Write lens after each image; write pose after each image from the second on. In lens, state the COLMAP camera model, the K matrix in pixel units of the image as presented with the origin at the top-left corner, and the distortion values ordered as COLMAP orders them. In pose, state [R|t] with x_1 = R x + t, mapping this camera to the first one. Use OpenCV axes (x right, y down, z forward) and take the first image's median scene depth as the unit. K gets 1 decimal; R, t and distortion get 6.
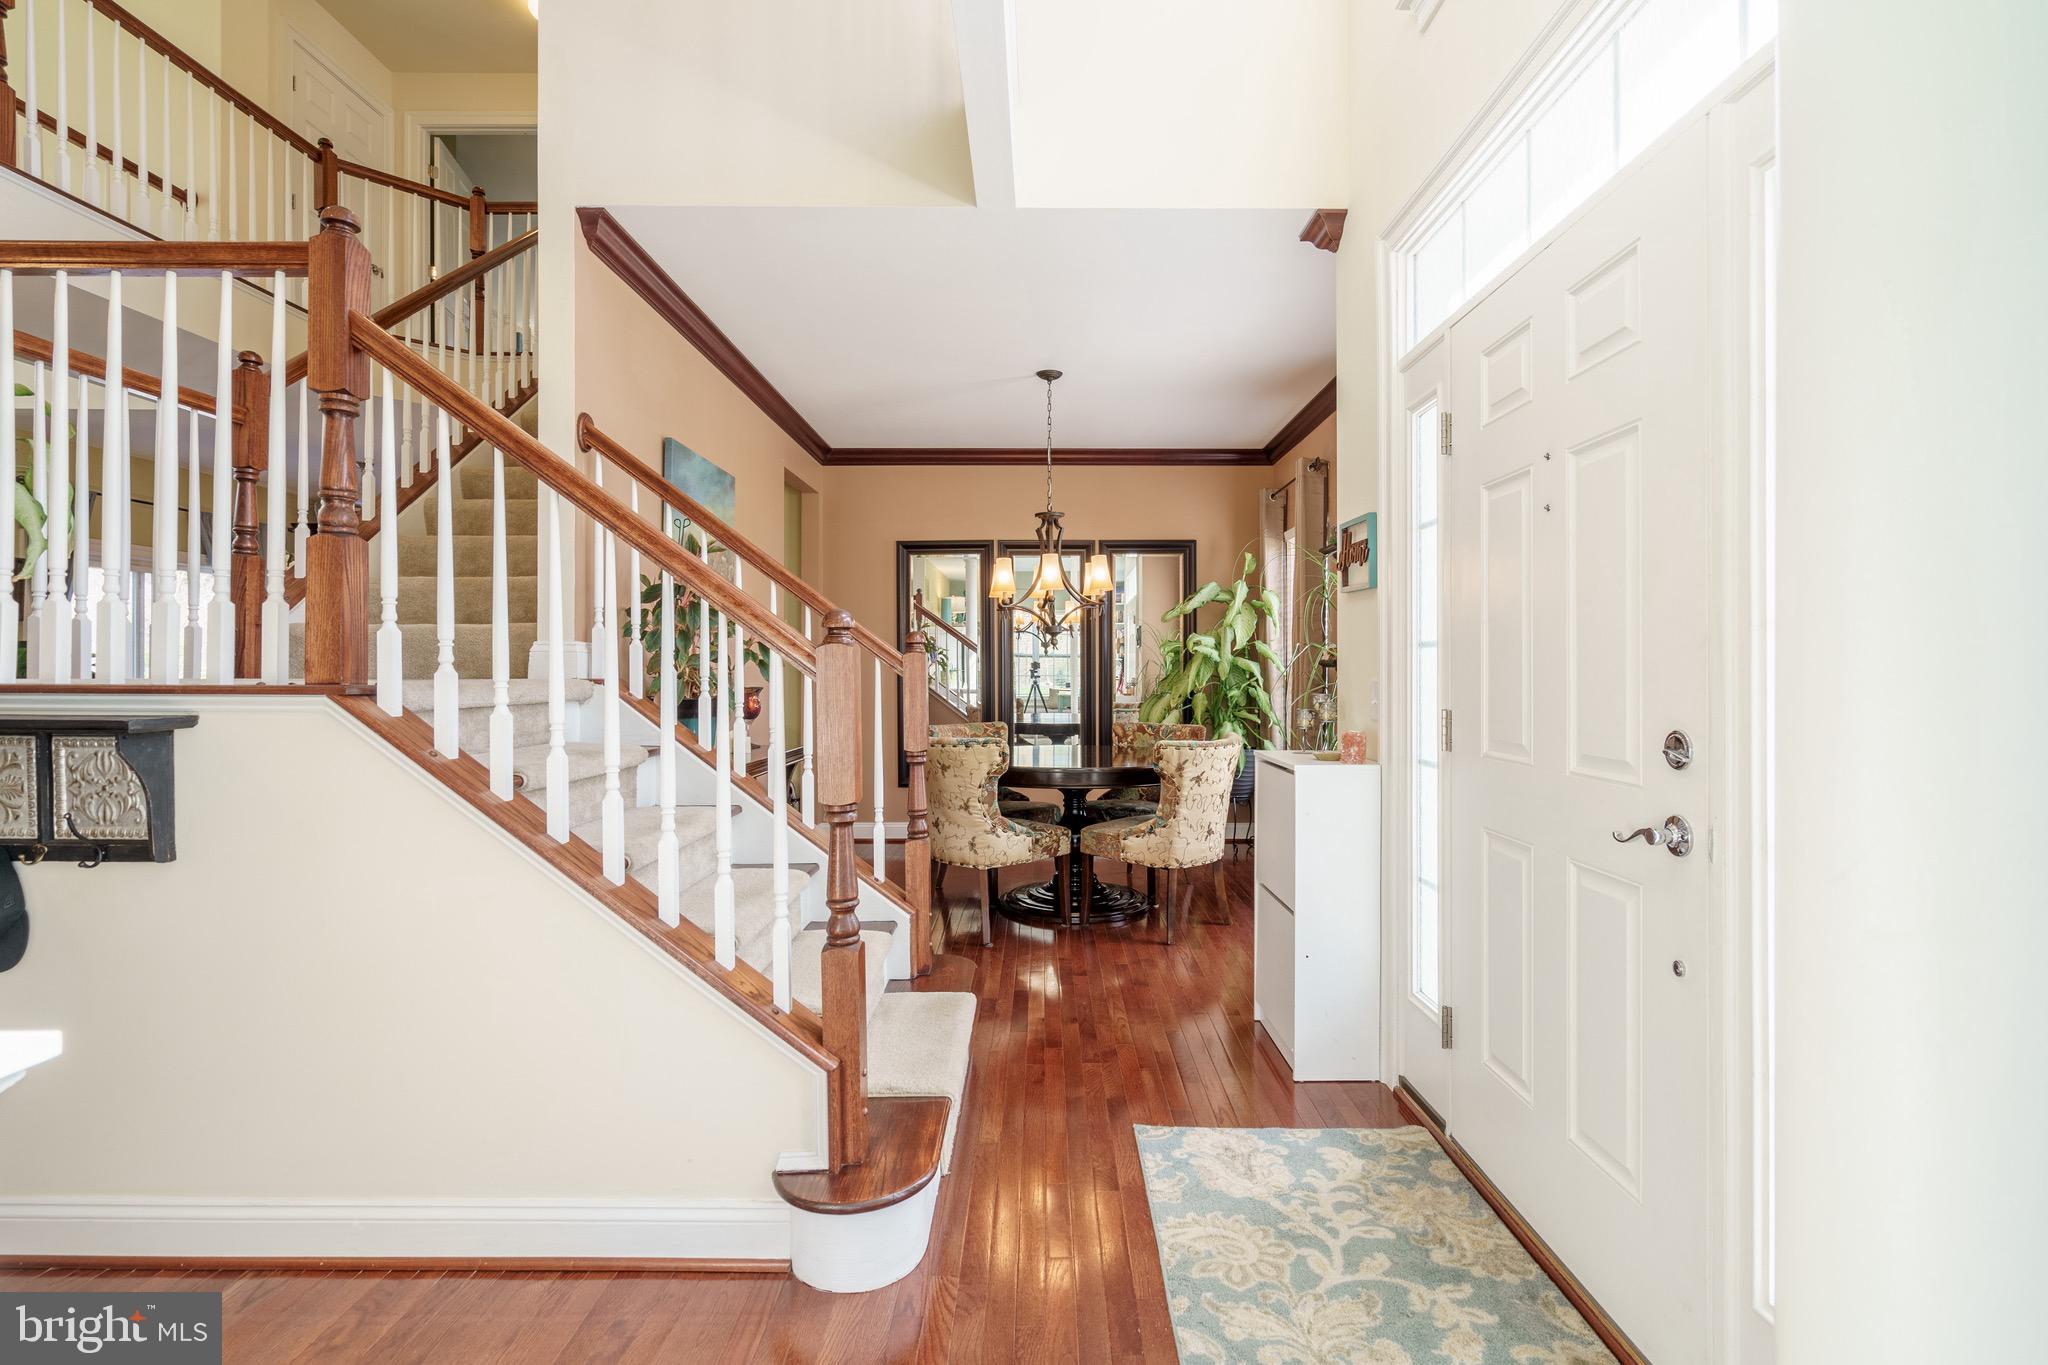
lens RADIAL K [[944.8, 0, 1035.1], [0, 944.8, 649.7], [0, 0, 1]] dist [0.000374, 0.000238]
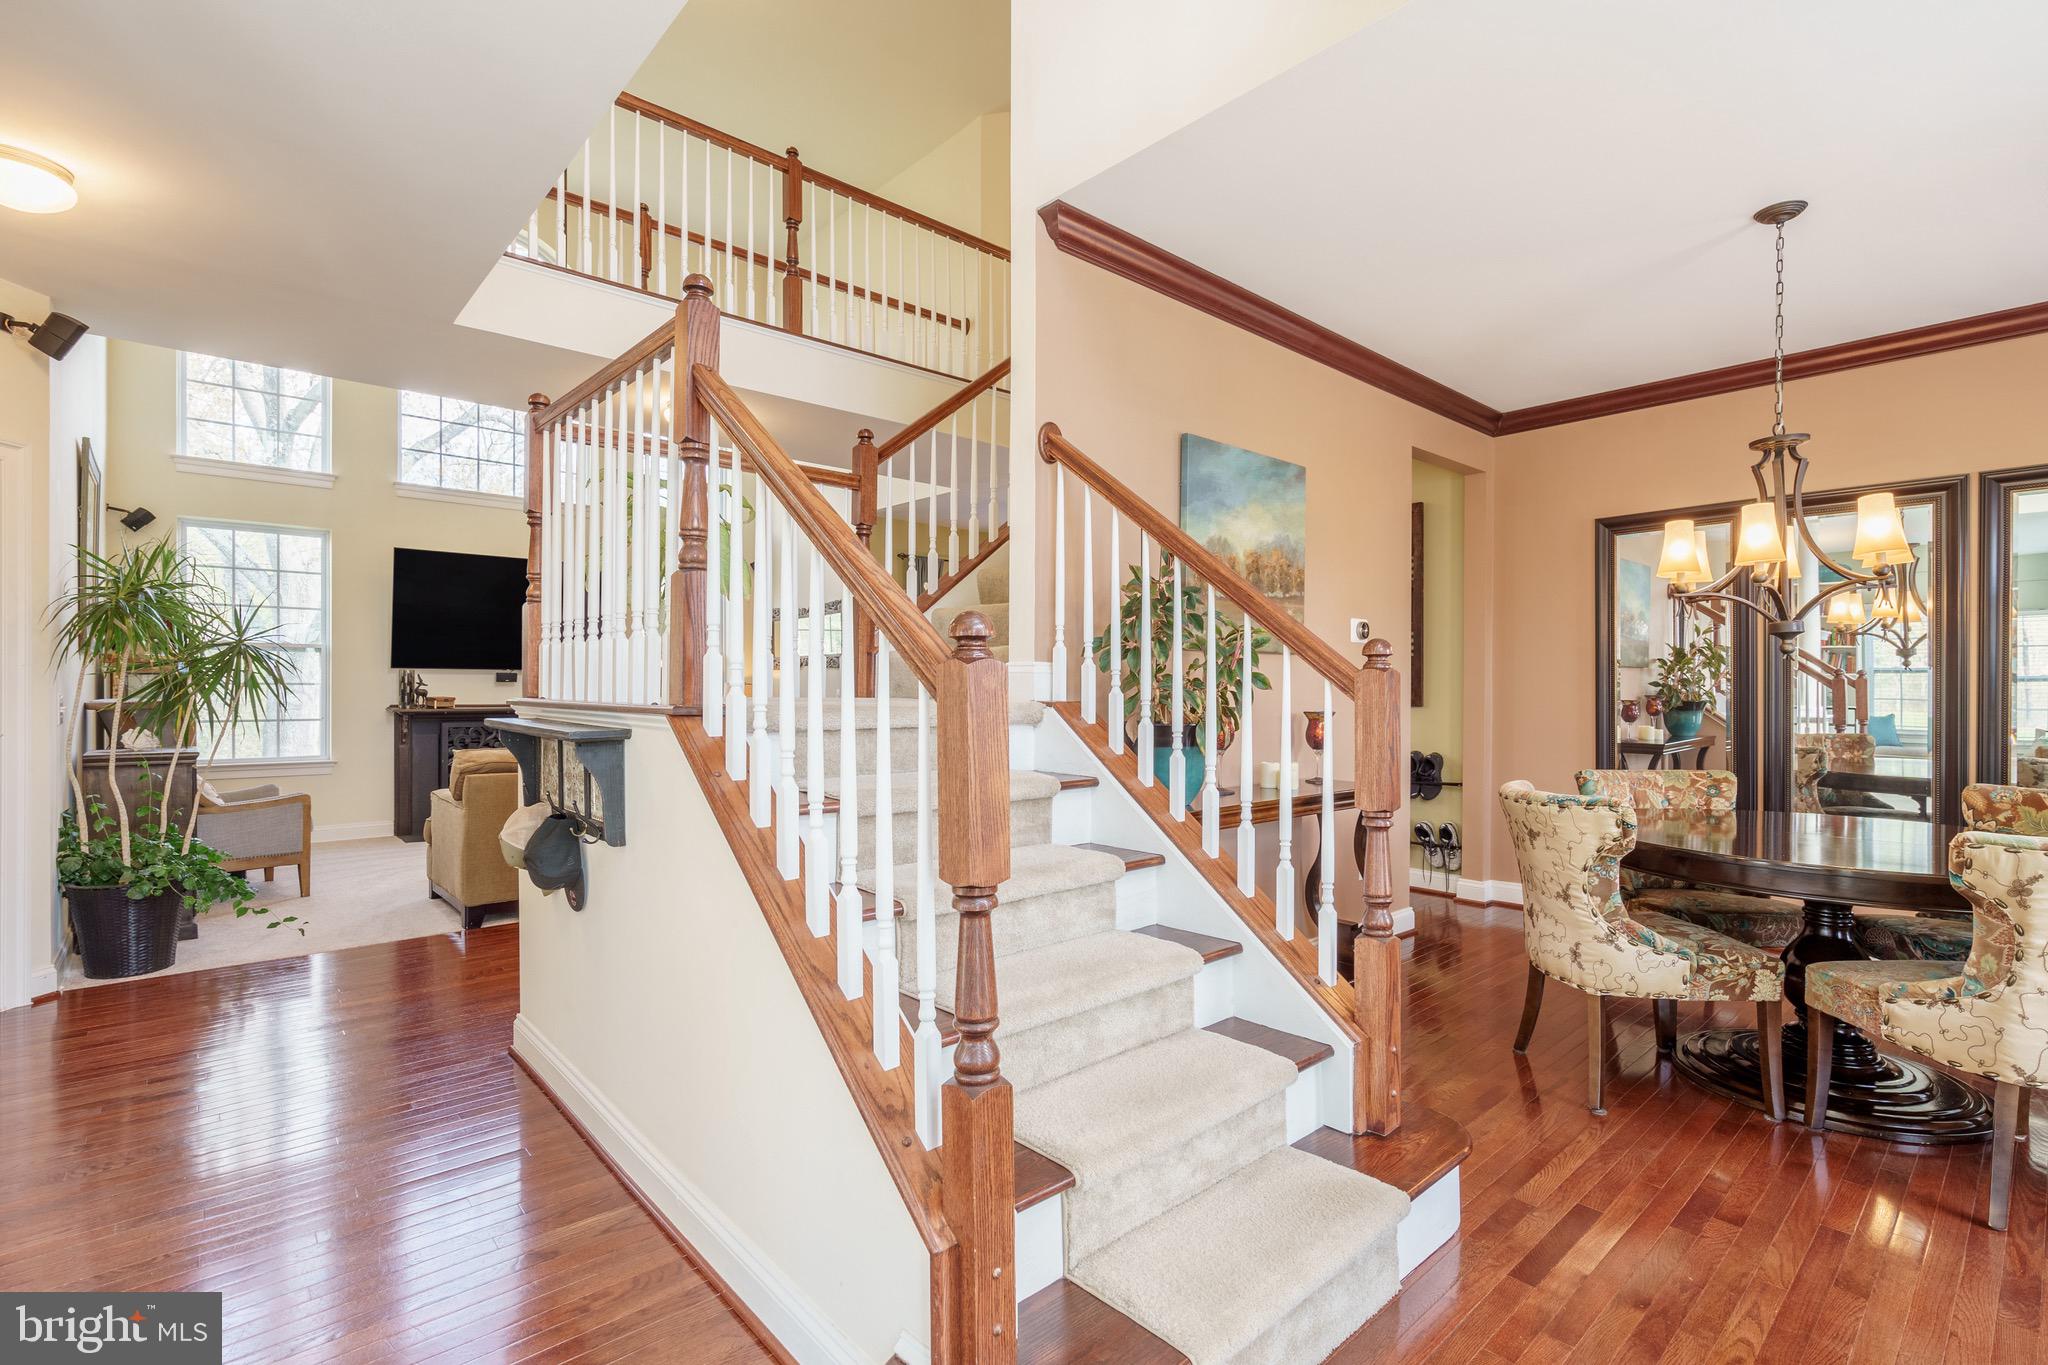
lens RADIAL K [[944.2, 0, 1024.0], [0, 944.2, 682.5], [0, 0, 1]] dist [0.001509, -0.000130]
pose [[0.673902, -0.001390, -0.738819, 0.165673], [0.012890, 0.999868, 0.009877, 0.002258], [0.738708, -0.016179, 0.673832, 0.262610]]
